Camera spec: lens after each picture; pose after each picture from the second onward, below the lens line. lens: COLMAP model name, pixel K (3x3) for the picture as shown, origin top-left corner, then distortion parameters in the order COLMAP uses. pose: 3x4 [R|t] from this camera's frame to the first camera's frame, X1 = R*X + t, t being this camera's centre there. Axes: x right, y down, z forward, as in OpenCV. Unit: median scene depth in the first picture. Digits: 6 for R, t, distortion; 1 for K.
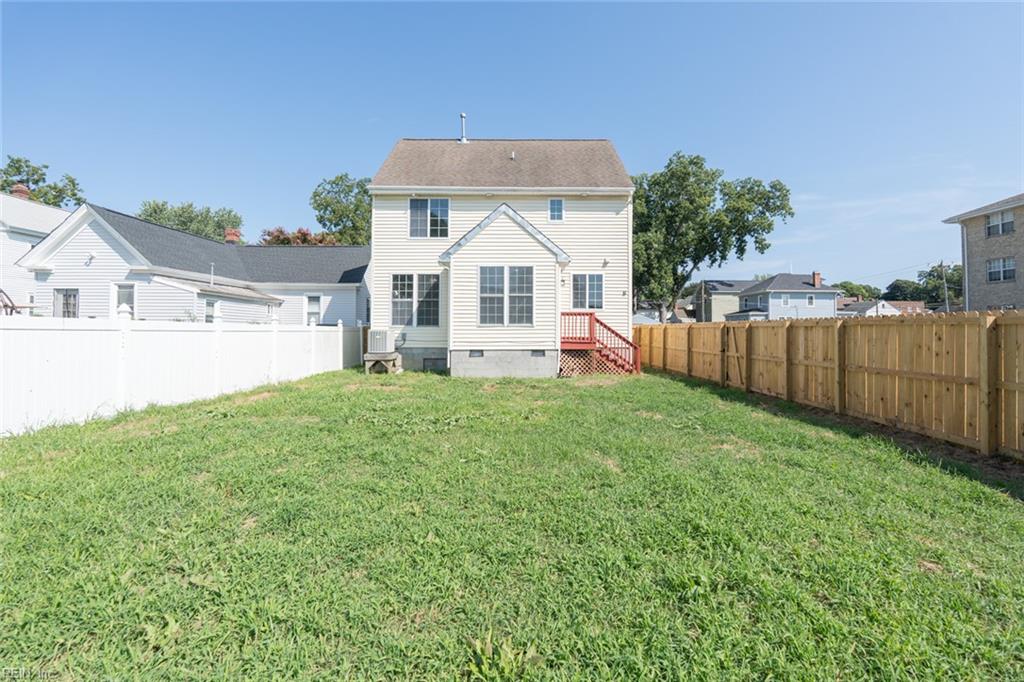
lens RADIAL K [[449.7, 0, 513.8], [0, 449.7, 326.0], [0, 0, 1]] dist [-0.002209, -0.001192]
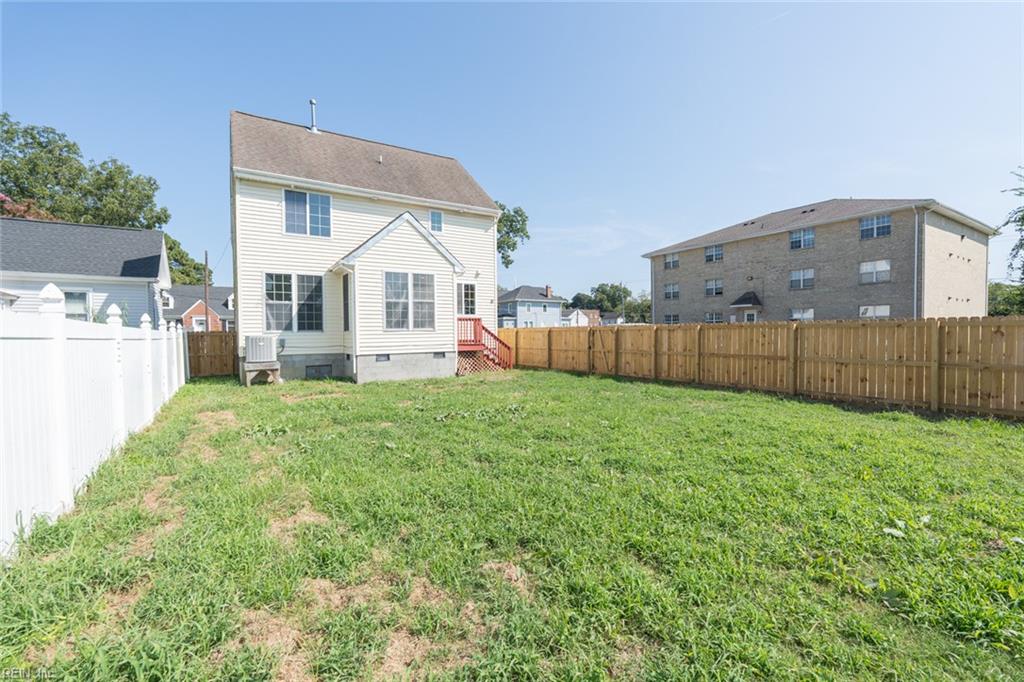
lens RADIAL K [[449.7, 0, 497.1], [0, 449.7, 346.5], [0, 0, 1]] dist [-0.002209, -0.001192]
pose [[0.849438, -0.025888, 0.527052, -0.358366], [0.005879, 0.999198, 0.039603, -0.002605], [-0.527655, -0.030542, 0.848909, 0.004594]]
